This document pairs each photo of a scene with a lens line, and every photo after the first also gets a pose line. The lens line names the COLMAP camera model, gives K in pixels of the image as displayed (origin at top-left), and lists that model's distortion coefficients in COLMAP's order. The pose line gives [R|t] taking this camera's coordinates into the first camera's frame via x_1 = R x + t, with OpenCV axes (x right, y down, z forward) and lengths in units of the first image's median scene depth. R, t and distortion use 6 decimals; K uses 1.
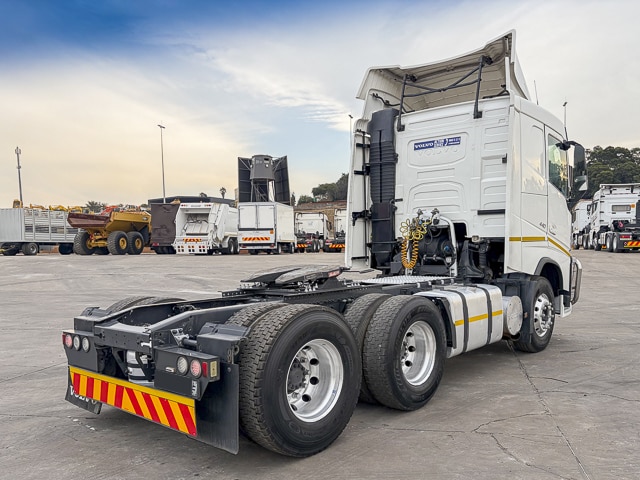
lens RADIAL K [[539.6, 0, 363.7], [0, 539.6, 271.6], [0, 0, 1]] dist [0.074762, -0.047048]
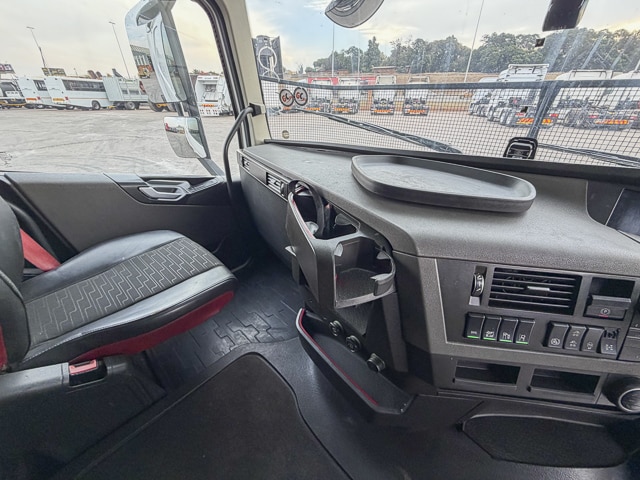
lens RADIAL K [[258.1, 0, 319.4], [0, 258.1, 238.7], [0, 0, 1]] dist [0.001328, -0.000506]
pose [[0.996370, 0.056357, -0.063799, 0.050462], [-0.023145, 0.900579, 0.434076, -0.042526], [0.081919, -0.431024, 0.898614, 0.233059]]
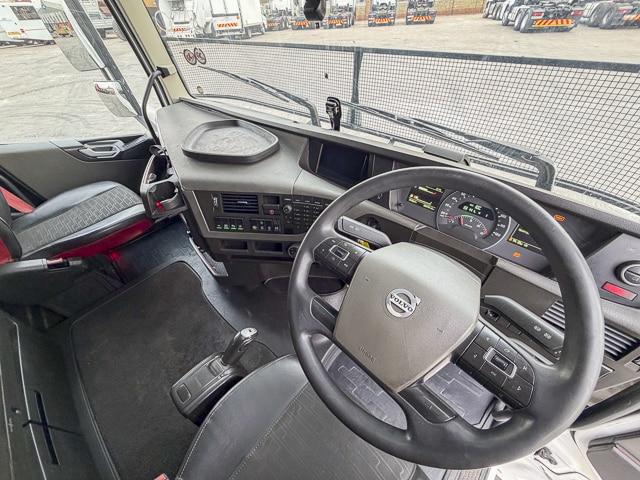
lens RADIAL K [[258.1, 0, 316.7], [0, 258.1, 240.7], [0, 0, 1]] dist [0.001328, -0.000506]
pose [[0.996762, 0.017861, -0.078398, 0.067244], [0.036167, 0.771221, 0.635539, -0.047552], [0.071814, -0.636317, 0.768078, 0.223867]]
